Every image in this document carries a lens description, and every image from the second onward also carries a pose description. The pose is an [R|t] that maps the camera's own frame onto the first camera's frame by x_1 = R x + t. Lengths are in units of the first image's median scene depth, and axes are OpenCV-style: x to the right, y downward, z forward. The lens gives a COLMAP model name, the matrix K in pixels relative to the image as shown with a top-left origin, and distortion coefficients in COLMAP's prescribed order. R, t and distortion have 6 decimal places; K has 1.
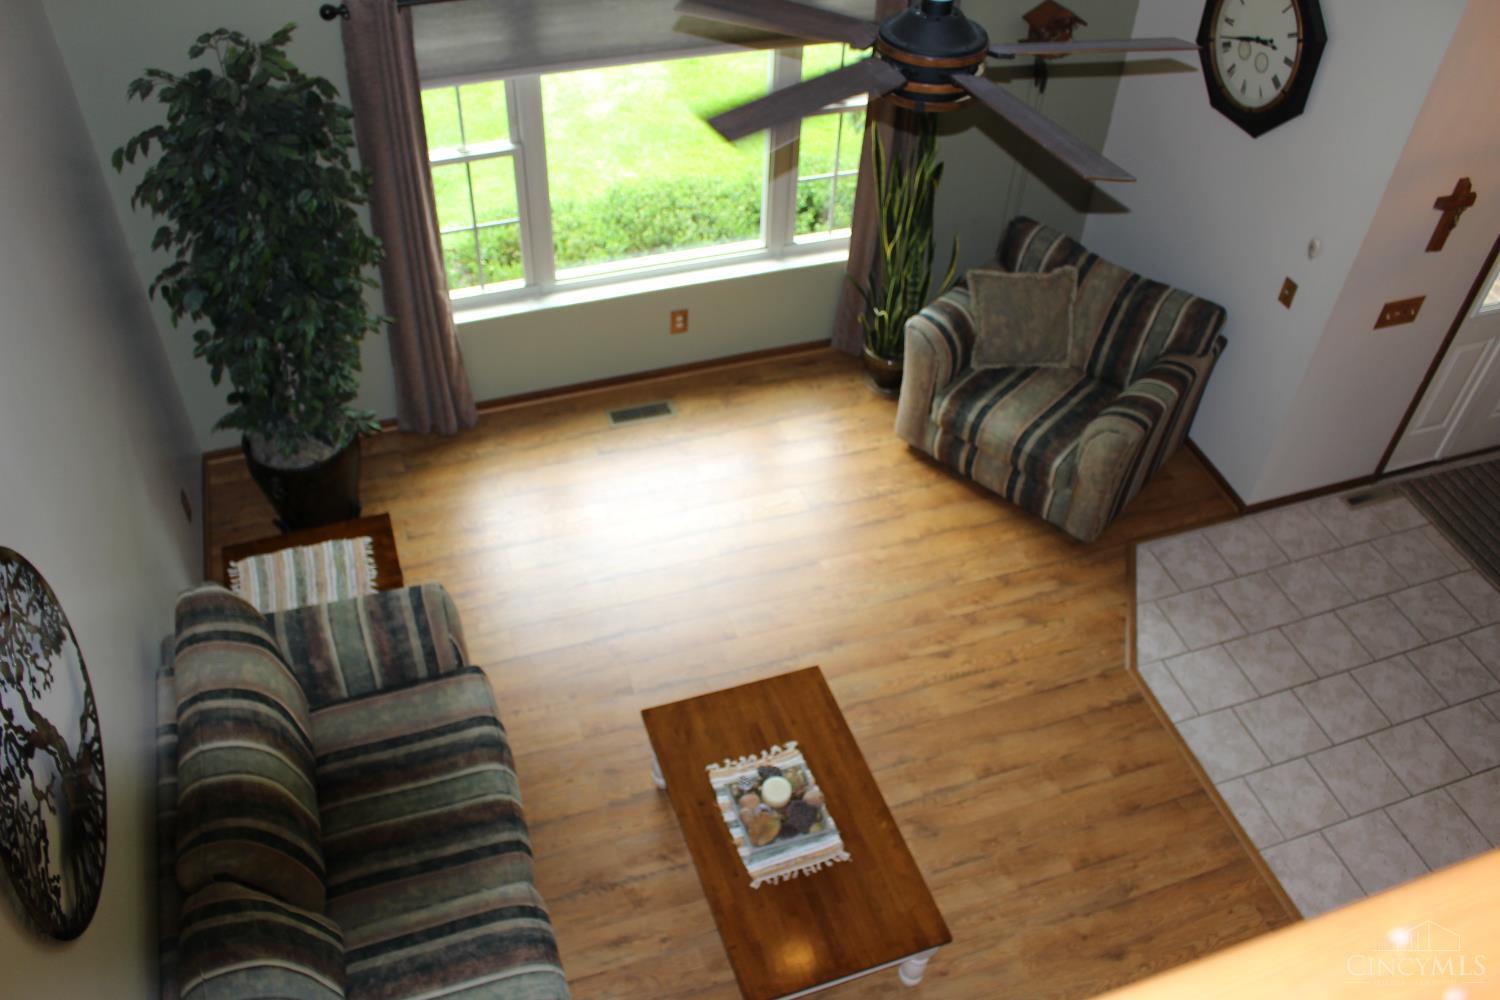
lens RADIAL K [[1251.3, 0, 748.7], [0, 1251.3, 485.2], [0, 0, 1]] dist [-0.154407, 0.125016]
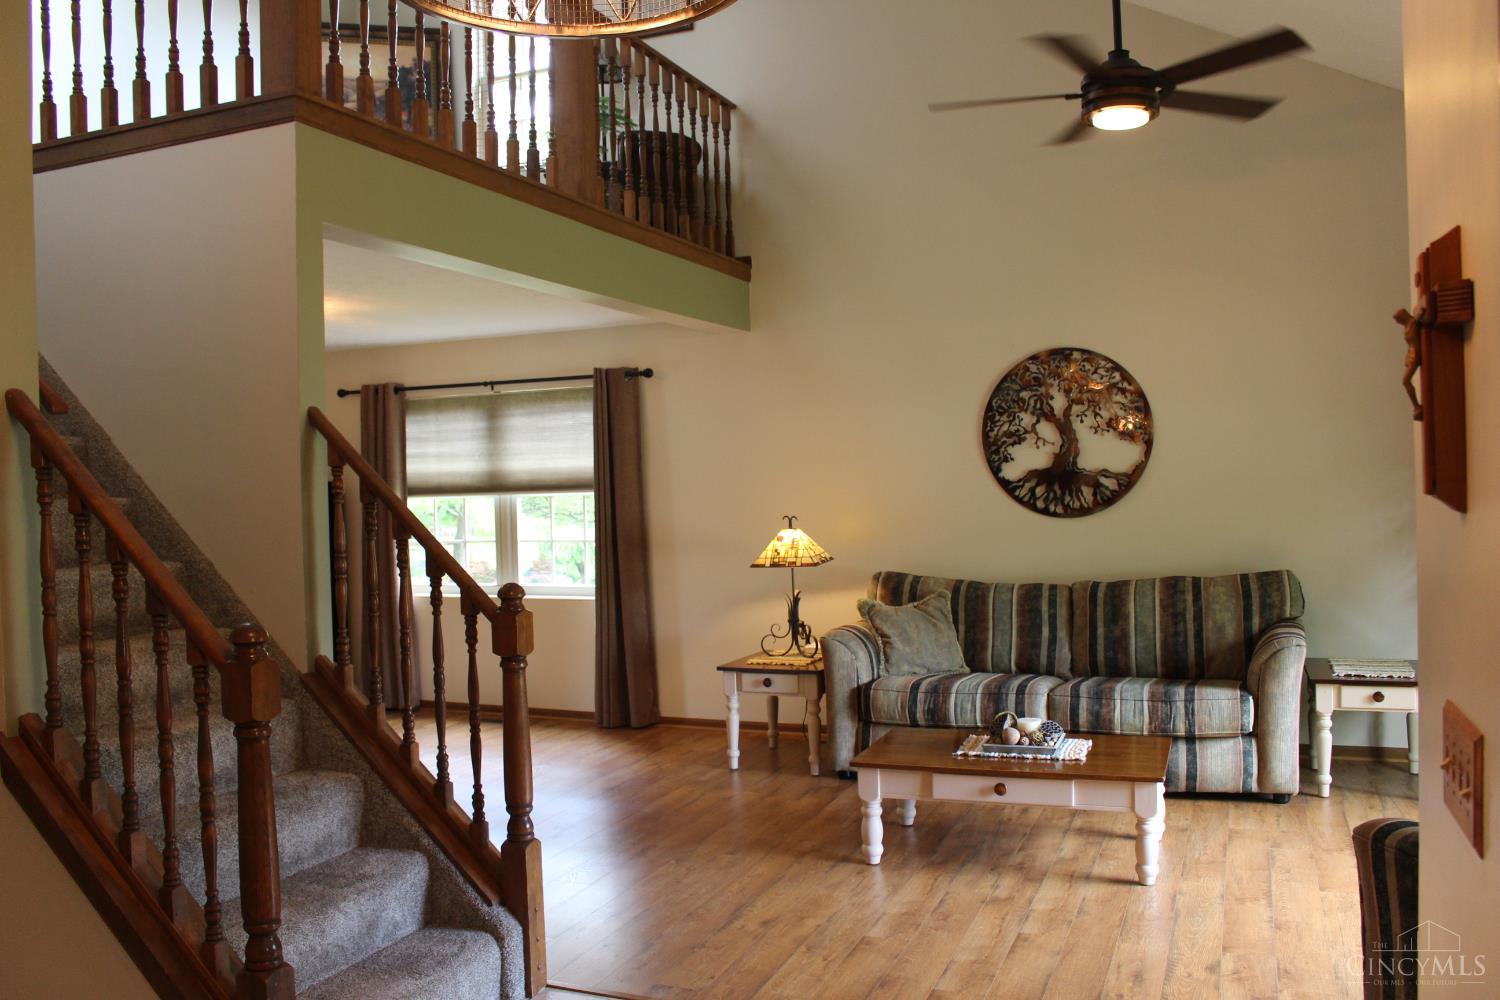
lens RADIAL K [[1251.3, 0, 733.7], [0, 1251.3, 497.9], [0, 0, 1]] dist [-0.154407, 0.125016]
pose [[-0.659636, -0.005926, -0.751562, 0.889361], [-0.516380, 0.730156, 0.447463, -0.236308], [0.546106, 0.683254, -0.484698, 1.034573]]
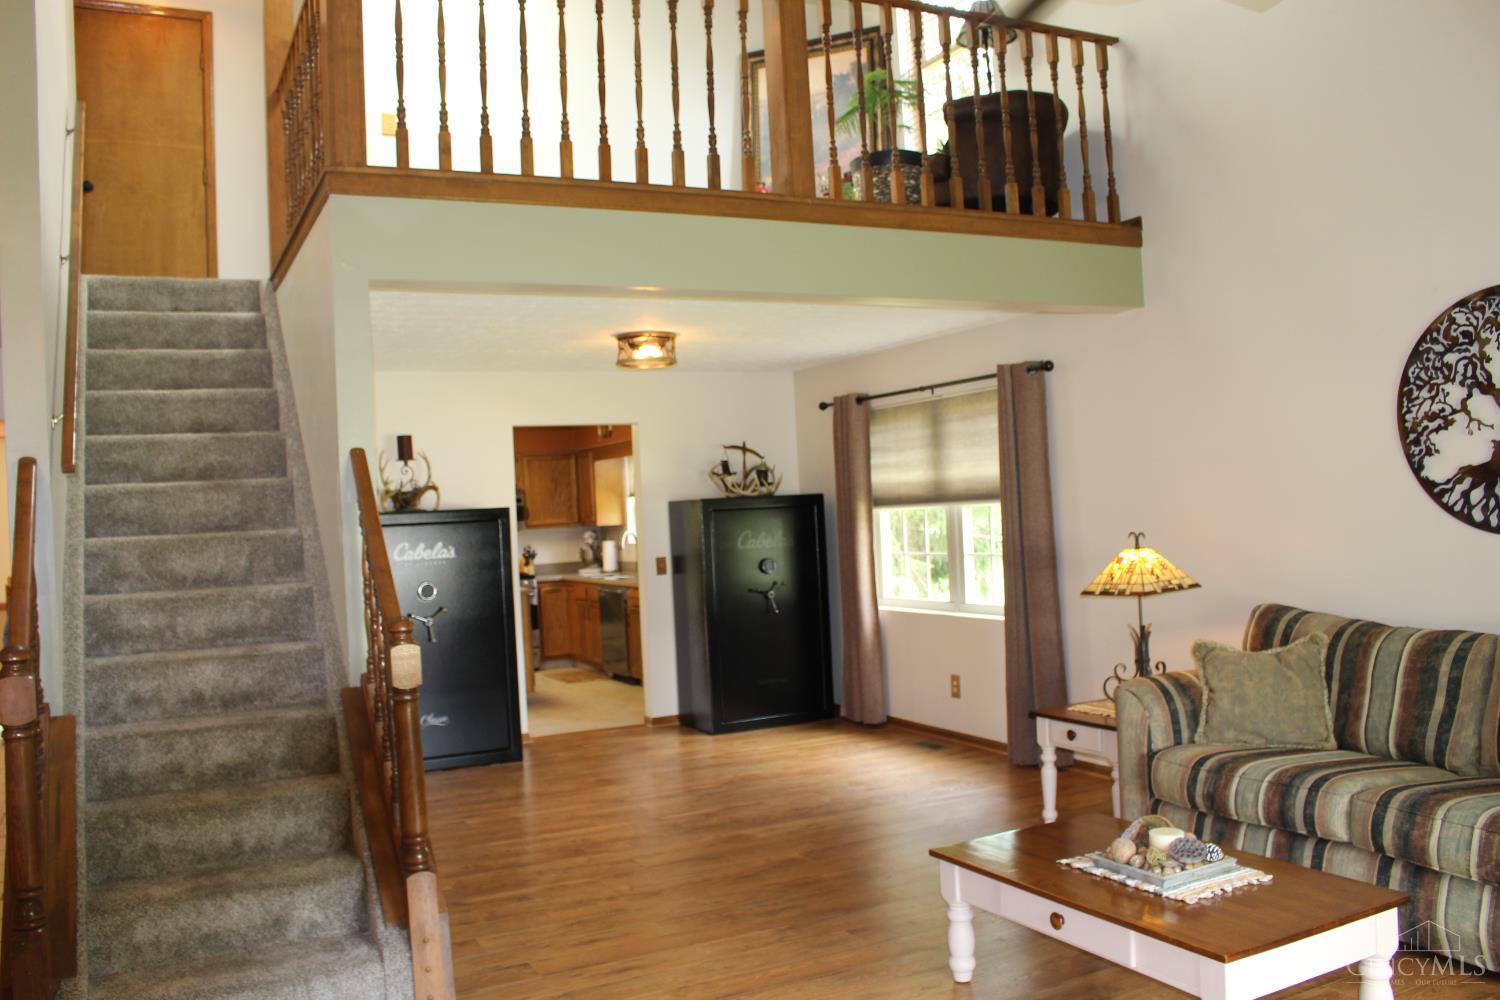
lens RADIAL K [[1251.3, 0, 712.3], [0, 1251.3, 500.2], [0, 0, 1]] dist [-0.154407, 0.125016]
pose [[-0.992906, 0.016845, -0.117703, 0.343883], [-0.068061, 0.731173, 0.678788, -0.375191], [0.097495, 0.681984, -0.724840, 1.151975]]
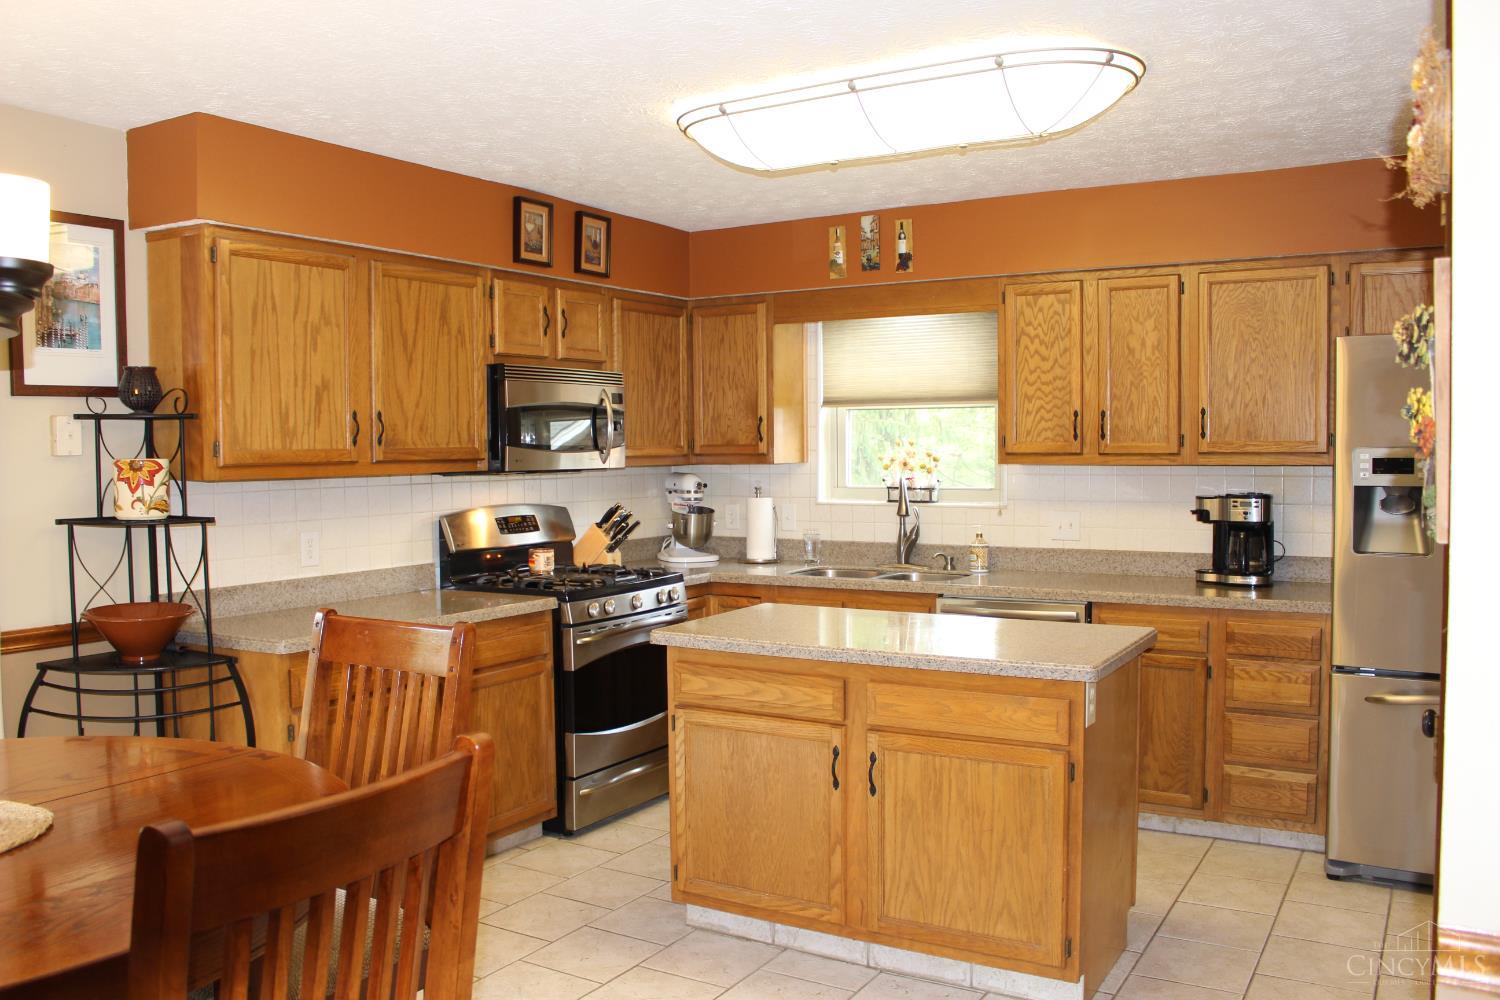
lens RADIAL K [[1251.3, 0, 740.1], [0, 1251.3, 508.4], [0, 0, 1]] dist [-0.154407, 0.125016]
pose [[-0.764674, 0.006089, -0.644389, 1.023649], [-0.456654, 0.700428, 0.548514, 0.740353], [0.454688, 0.713697, -0.532818, 0.027322]]
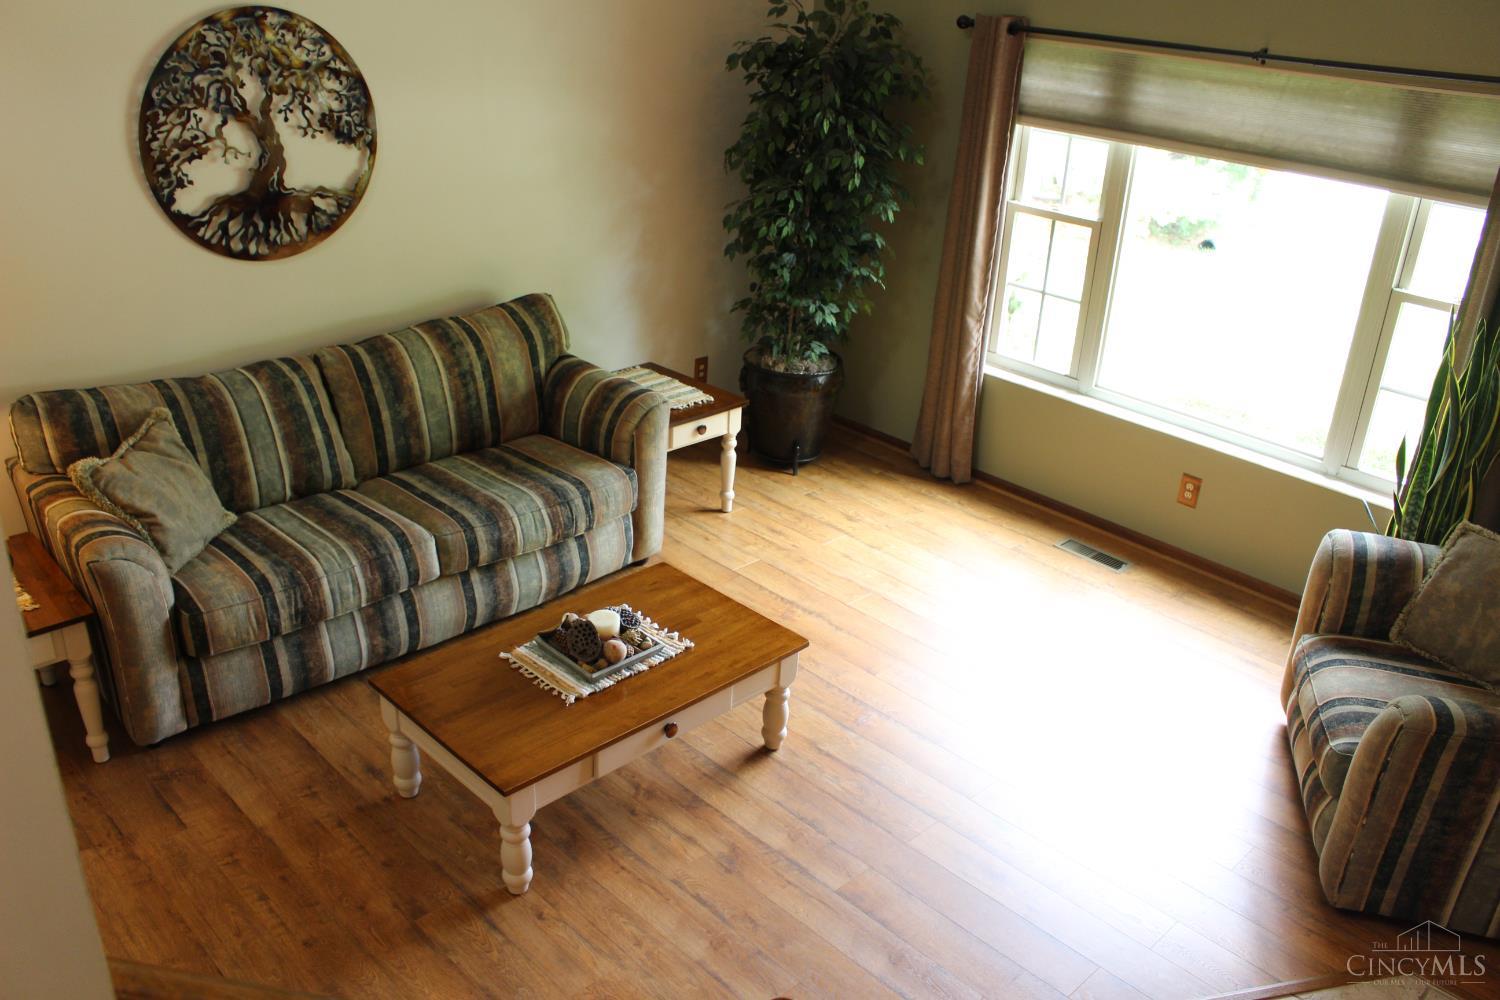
lens RADIAL K [[1251.3, 0, 737.9], [0, 1251.3, 498.0], [0, 0, 1]] dist [-0.154407, 0.125016]
pose [[0.429879, 0.362037, -0.827124, 0.638202], [-0.647895, 0.761723, -0.003318, 0.096418], [0.628838, 0.537316, 0.562010, 0.410005]]
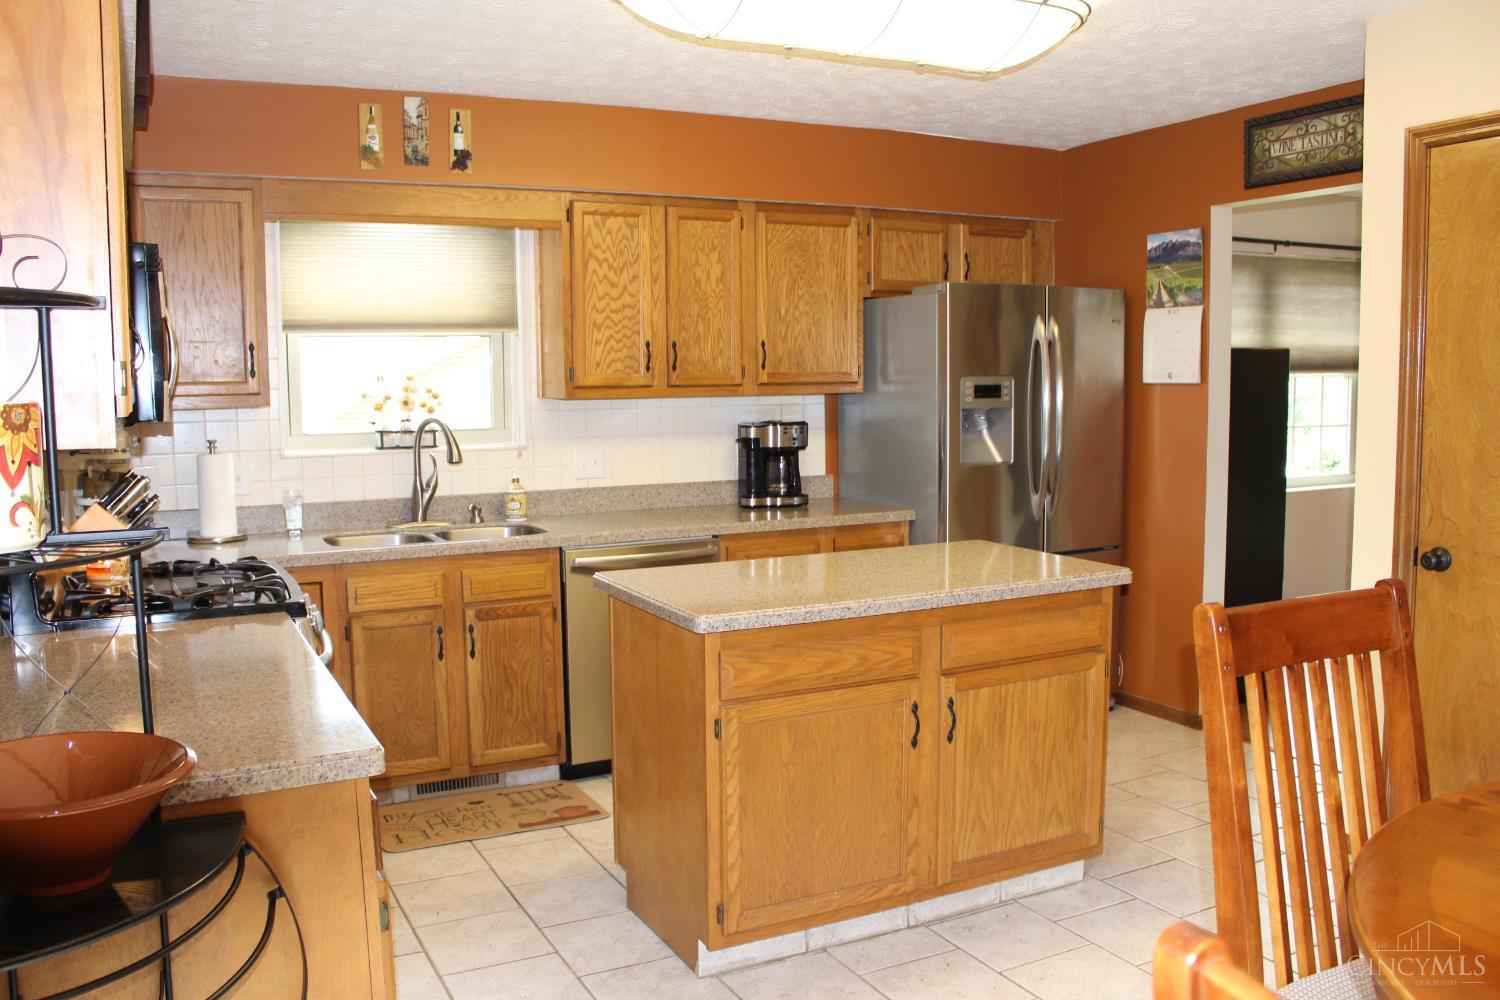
lens RADIAL K [[1251.3, 0, 740.0], [0, 1251.3, 499.0], [0, 0, 1]] dist [-0.154407, 0.125016]
pose [[0.139082, 0.064159, -0.988200, 1.141447], [-0.672027, 0.739059, -0.046600, 1.182446], [0.727348, 0.670579, 0.145907, -0.430204]]
